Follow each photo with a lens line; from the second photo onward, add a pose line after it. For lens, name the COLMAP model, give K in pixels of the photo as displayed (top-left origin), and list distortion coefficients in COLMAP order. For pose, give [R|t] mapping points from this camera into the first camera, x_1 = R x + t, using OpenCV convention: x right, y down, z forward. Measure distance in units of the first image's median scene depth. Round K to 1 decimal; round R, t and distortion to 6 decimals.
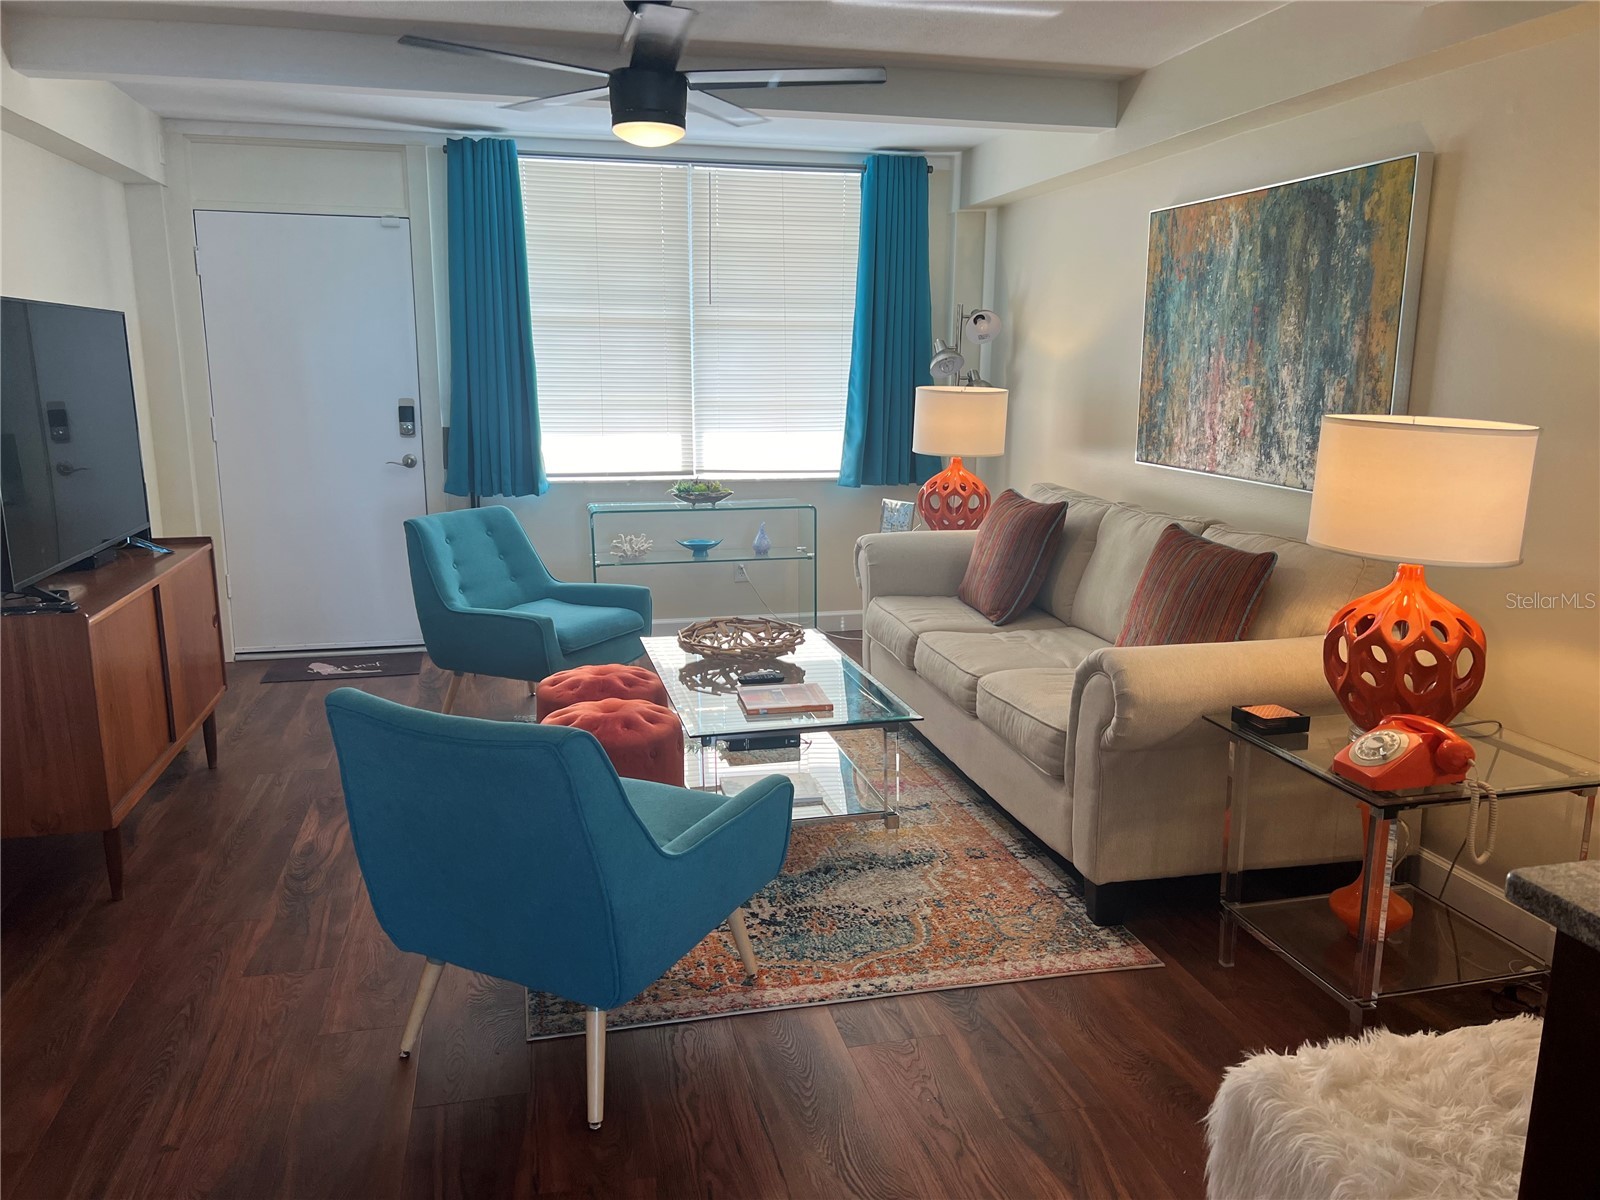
lens RADIAL K [[1201.0, 0, 799.9], [0, 1201.0, 612.4], [0, 0, 1]] dist [0.065235, -0.081233]
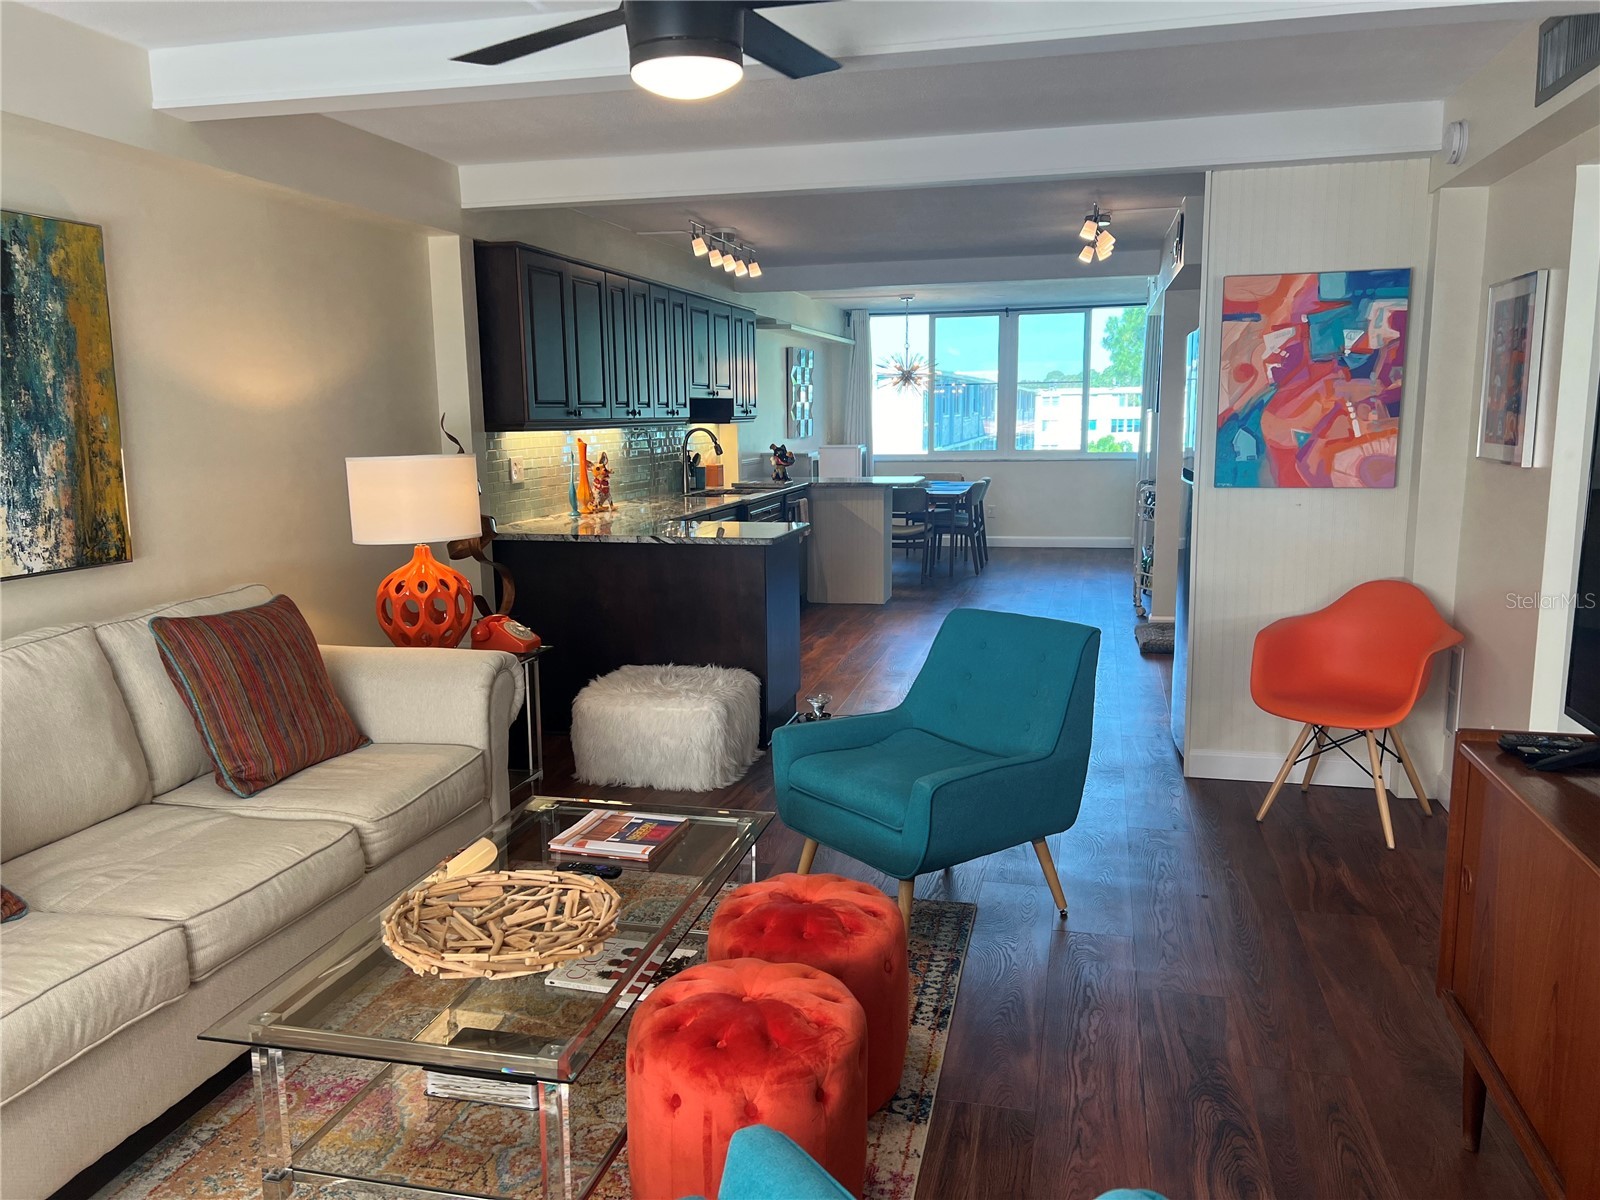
lens RADIAL K [[1201.0, 0, 799.2], [0, 1201.0, 608.9], [0, 0, 1]] dist [0.065235, -0.081233]
pose [[-0.891145, -0.070027, 0.448282, -0.400758], [0.098613, 0.934506, 0.342015, -0.284490], [-0.442872, 0.348992, -0.825875, 1.324323]]
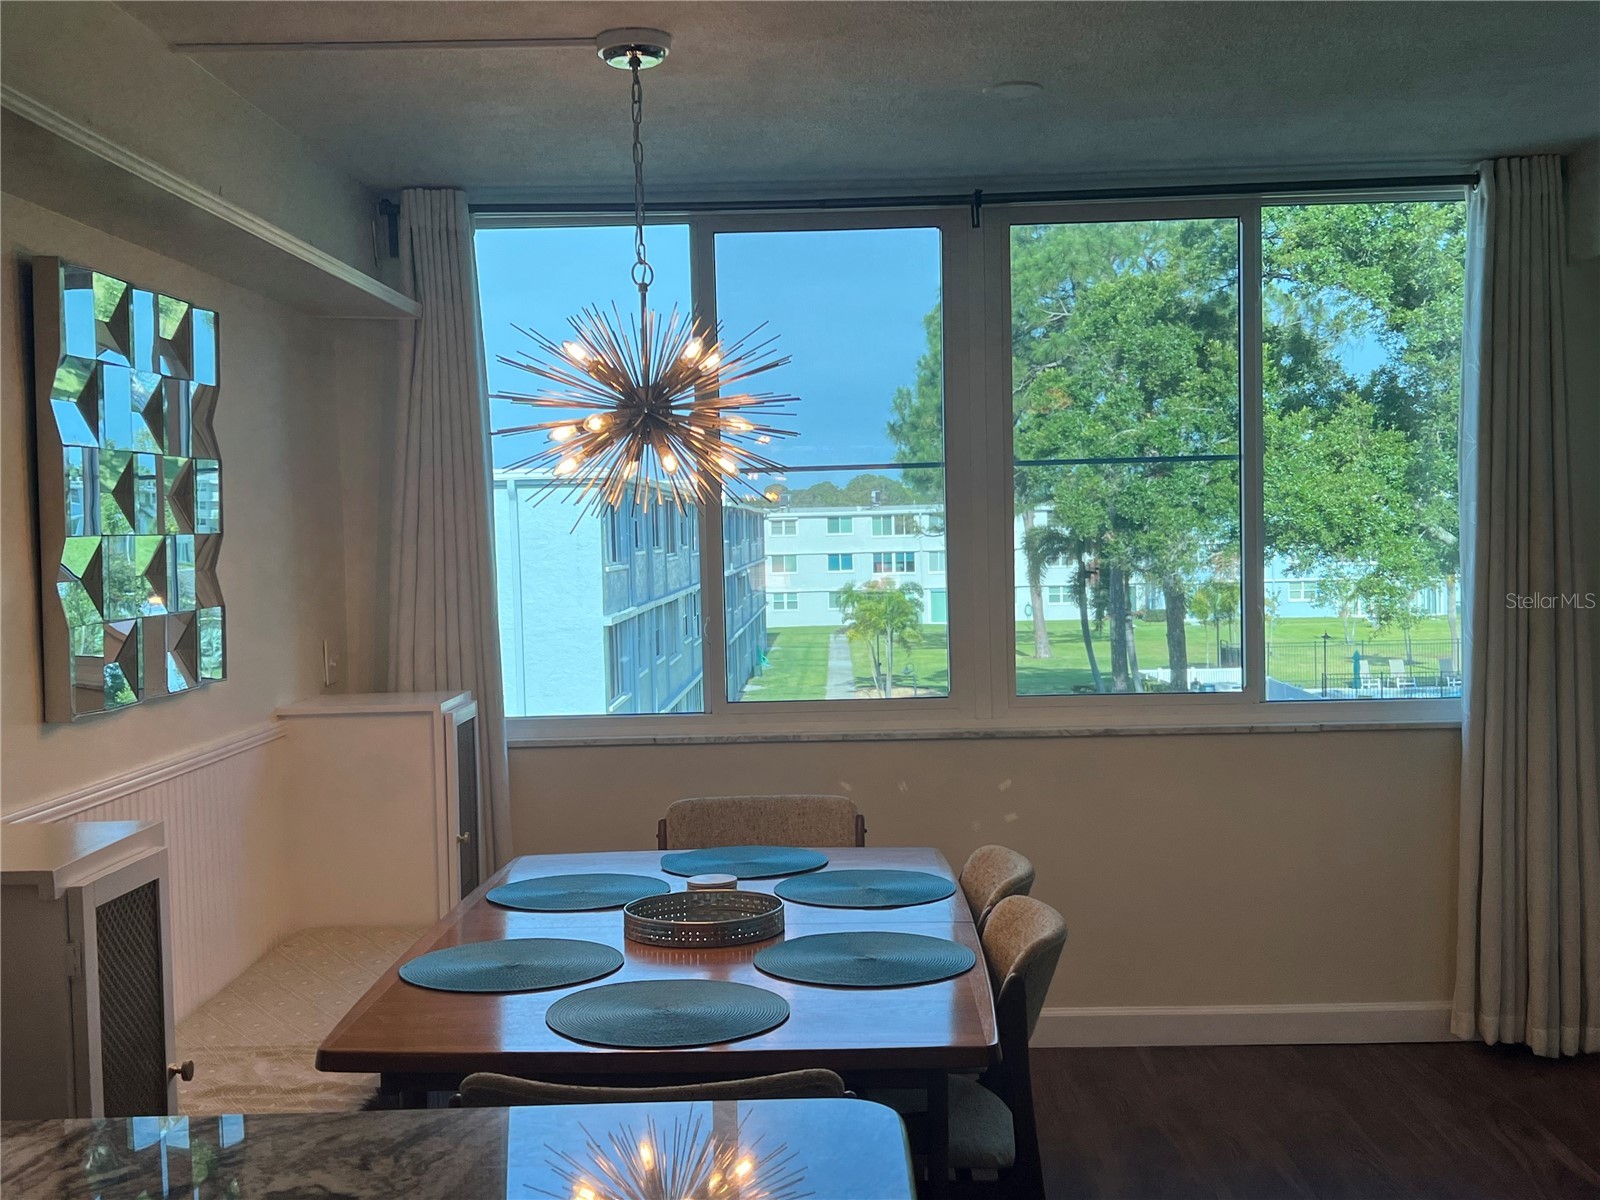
lens RADIAL K [[1793.5, 0, 799.4], [0, 1793.5, 603.3], [0, 0, 1]] dist [0.152112, 0.000000]
pose [[-0.967990, 0.009389, 0.250812, 0.323109], [0.070862, 0.968869, 0.237216, 0.054915], [-0.240777, 0.247396, -0.938521, -0.328147]]
